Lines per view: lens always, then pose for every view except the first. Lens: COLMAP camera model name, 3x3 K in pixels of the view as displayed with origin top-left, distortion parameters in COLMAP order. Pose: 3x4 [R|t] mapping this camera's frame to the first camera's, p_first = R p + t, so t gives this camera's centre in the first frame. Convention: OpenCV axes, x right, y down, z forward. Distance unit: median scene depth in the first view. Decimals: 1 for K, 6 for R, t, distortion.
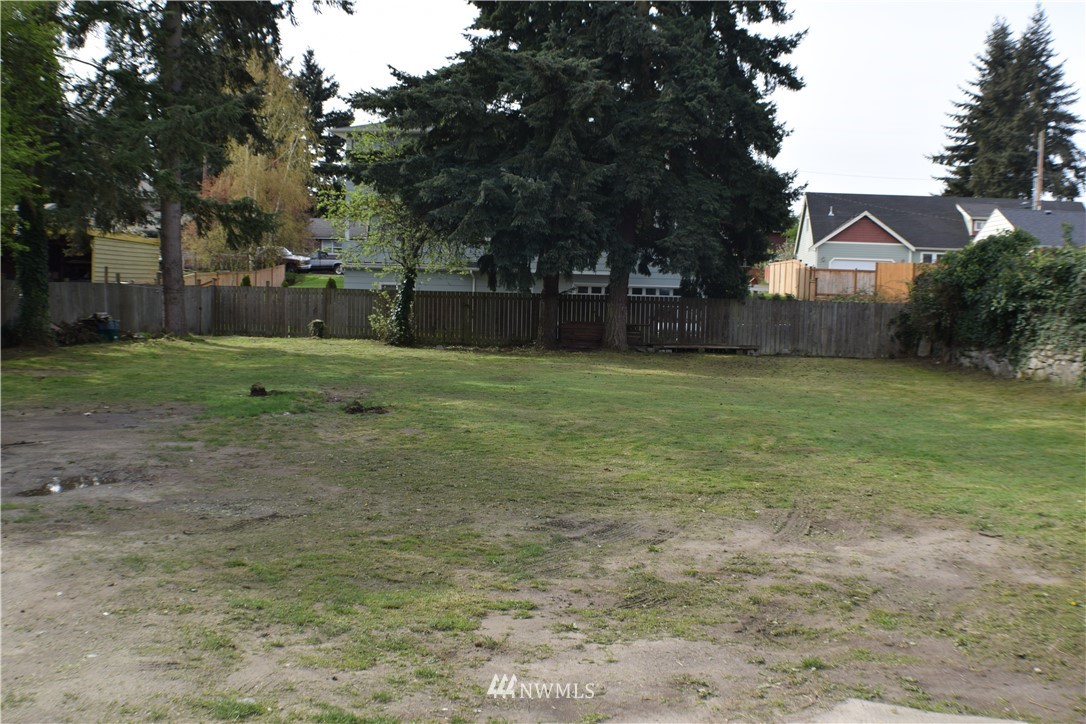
lens RADIAL K [[987.4, 0, 543.0], [0, 987.4, 362.0], [0, 0, 1]] dist [-0.093355, -0.005357]
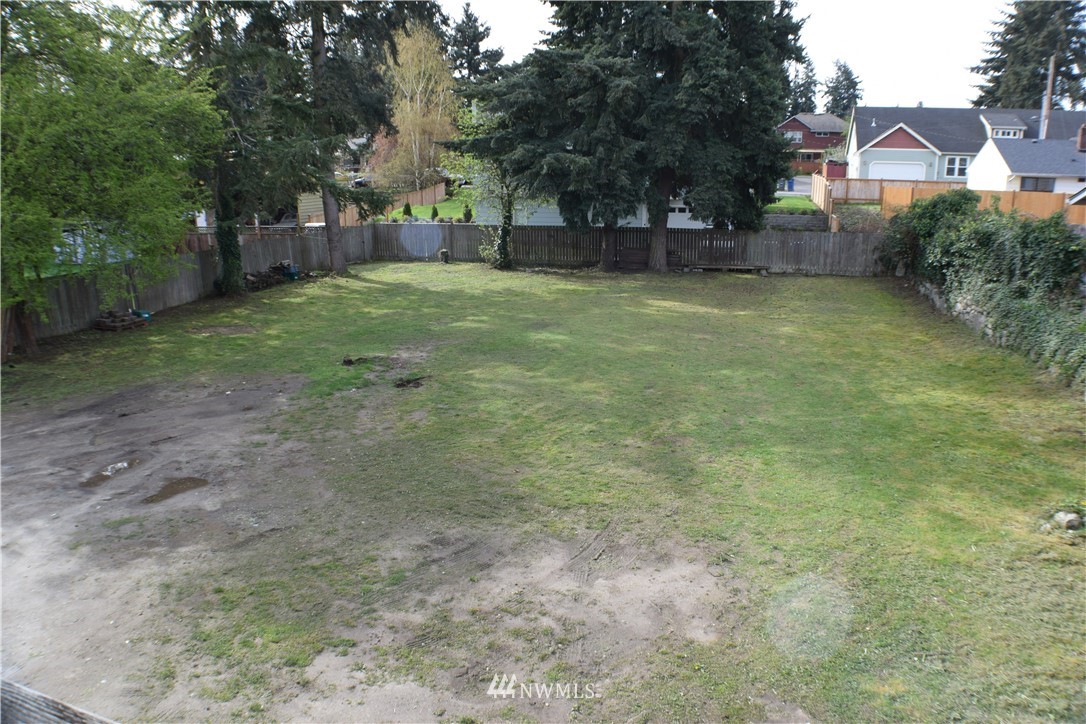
lens RADIAL K [[734.9, 0, 543.0], [0, 734.9, 362.0], [0, 0, 1]] dist [-0.088647, 0.003194]
pose [[0.986158, 0.009840, -0.165518, 0.089333], [0.020893, 0.982907, 0.182912, -0.079779], [0.164488, -0.183839, 0.969096, -0.011848]]
